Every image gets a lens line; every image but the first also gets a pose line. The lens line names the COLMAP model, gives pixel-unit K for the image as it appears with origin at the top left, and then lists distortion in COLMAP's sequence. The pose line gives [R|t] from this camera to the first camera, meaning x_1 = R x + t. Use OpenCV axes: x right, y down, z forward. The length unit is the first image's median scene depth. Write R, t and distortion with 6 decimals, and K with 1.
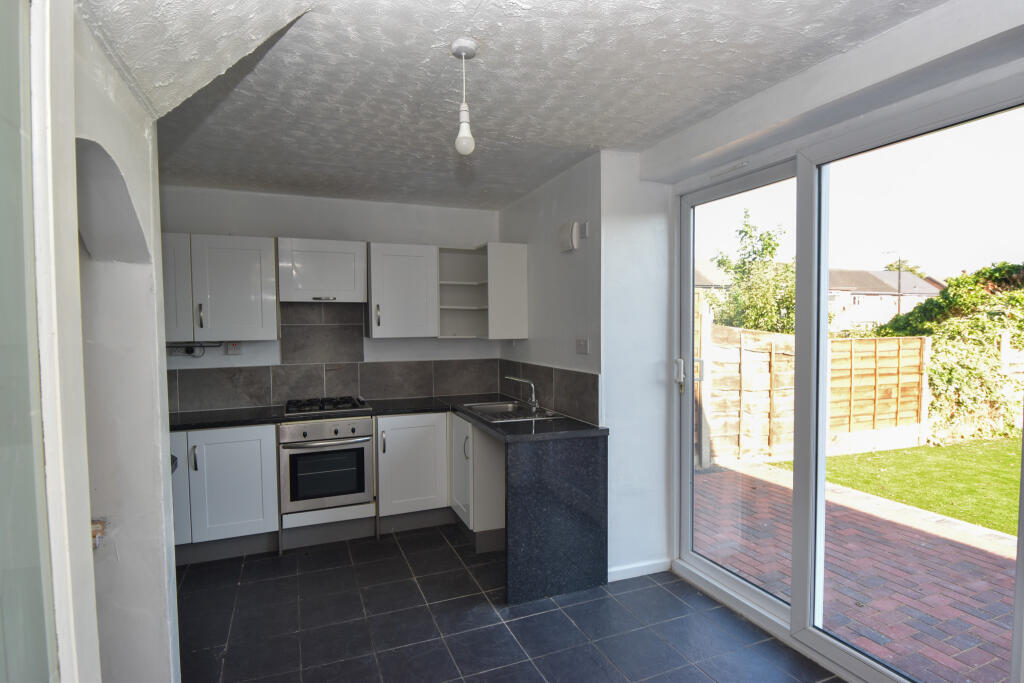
lens RADIAL K [[536.1, 0, 507.8], [0, 536.1, 342.9], [0, 0, 1]] dist [-0.003195, -0.000931]
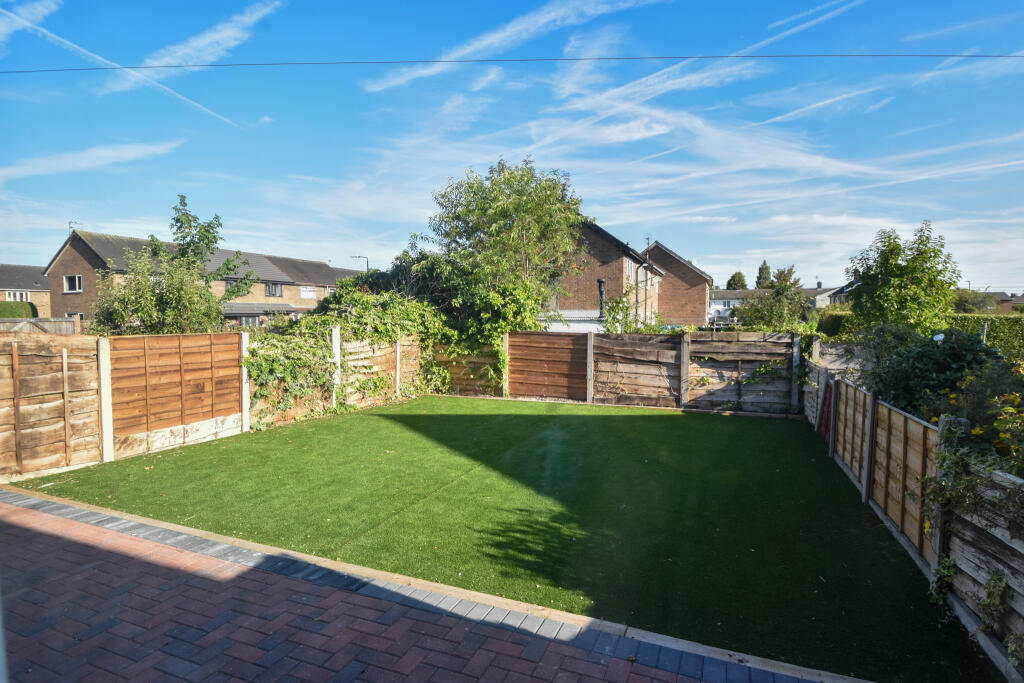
lens RADIAL K [[536.1, 0, 507.8], [0, 536.1, 342.9], [0, 0, 1]] dist [-0.003195, -0.000931]
pose [[0.700356, -0.029053, 0.713202, 0.544005], [0.020340, 0.999578, 0.020745, -0.002087], [-0.713504, -0.000022, 0.700652, -0.199871]]
